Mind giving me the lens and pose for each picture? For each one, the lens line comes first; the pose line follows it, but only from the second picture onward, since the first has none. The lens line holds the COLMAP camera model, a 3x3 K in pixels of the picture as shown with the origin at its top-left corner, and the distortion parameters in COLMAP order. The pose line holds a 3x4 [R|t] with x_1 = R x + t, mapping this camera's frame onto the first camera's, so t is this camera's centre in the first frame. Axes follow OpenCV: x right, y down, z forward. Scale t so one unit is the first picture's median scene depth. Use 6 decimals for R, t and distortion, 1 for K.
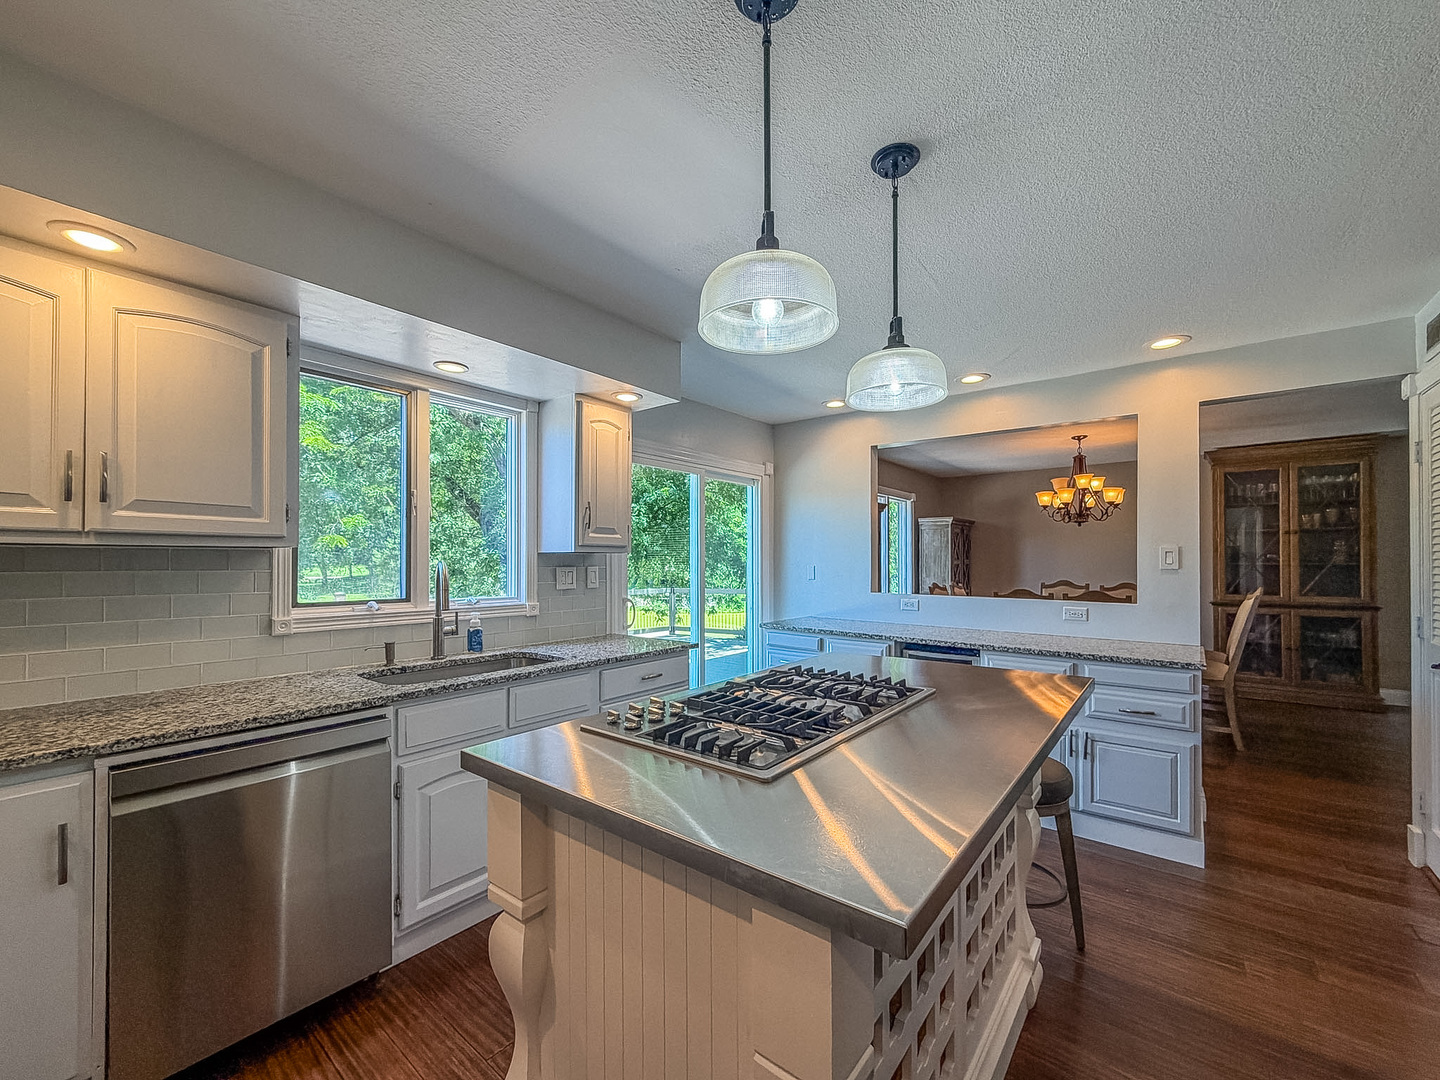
lens RADIAL K [[580.4, 0, 759.1], [0, 580.4, 552.8], [0, 0, 1]] dist [-0.007165, 0.000013]
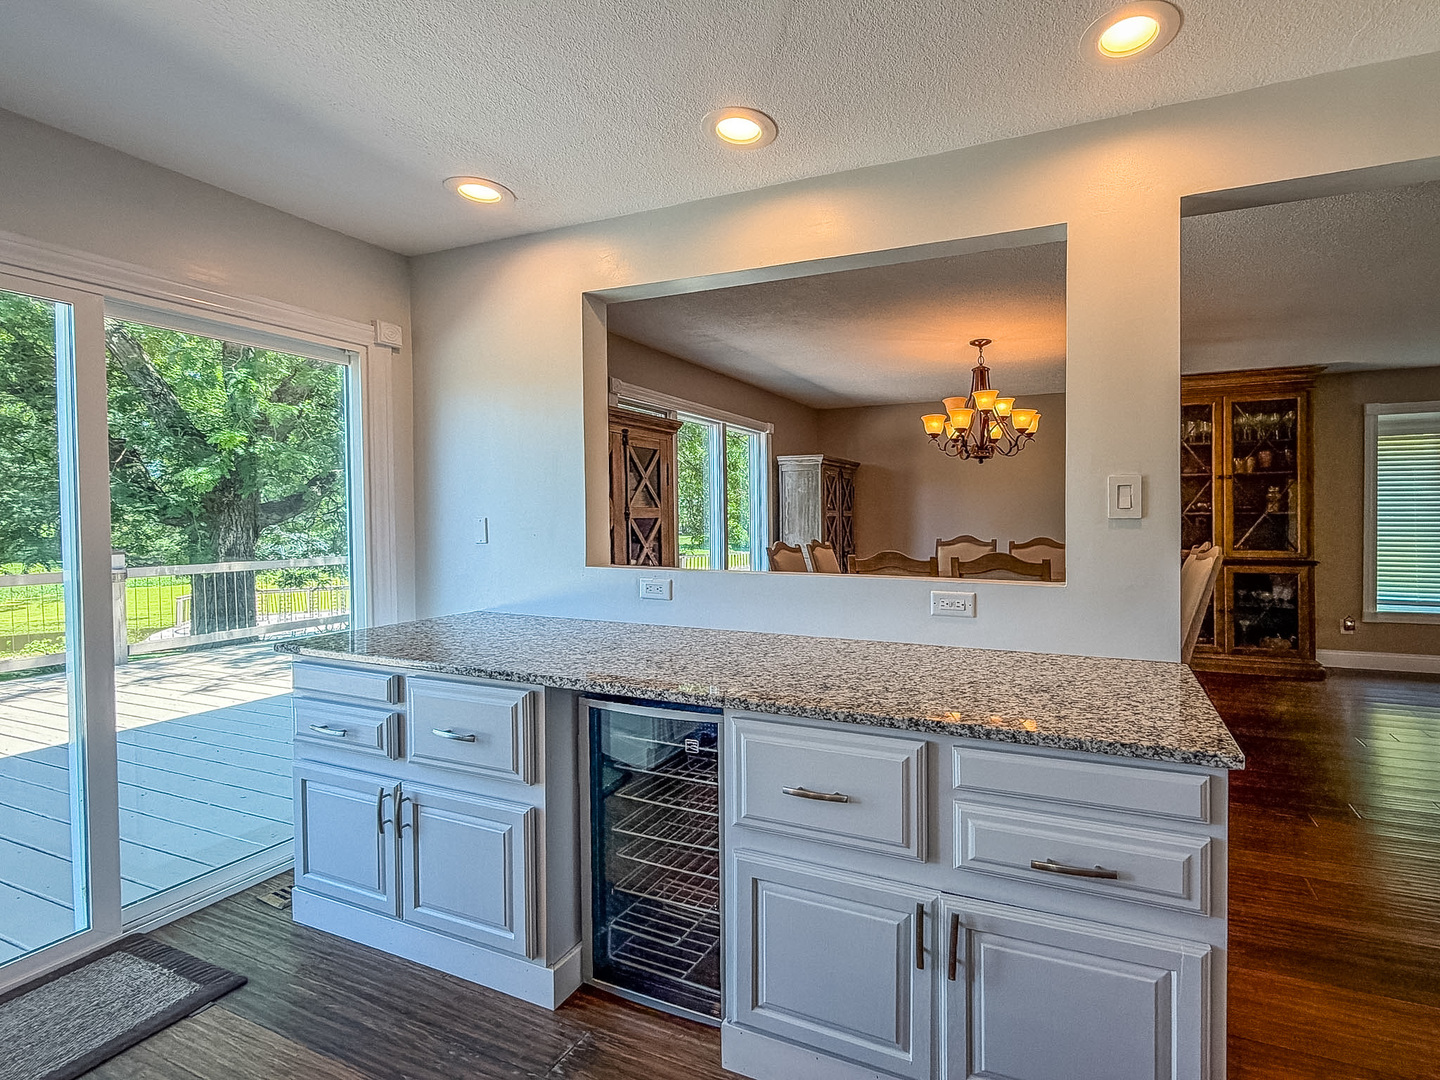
lens RADIAL K [[586.1, 0, 717.1], [0, 586.1, 514.1], [0, 0, 1]] dist [-0.001135, 0.000147]
pose [[0.998120, -0.007633, 0.060812, 0.171160], [0.007028, 0.999924, 0.010156, 0.009048], [-0.060885, -0.009709, 0.998098, 0.273352]]
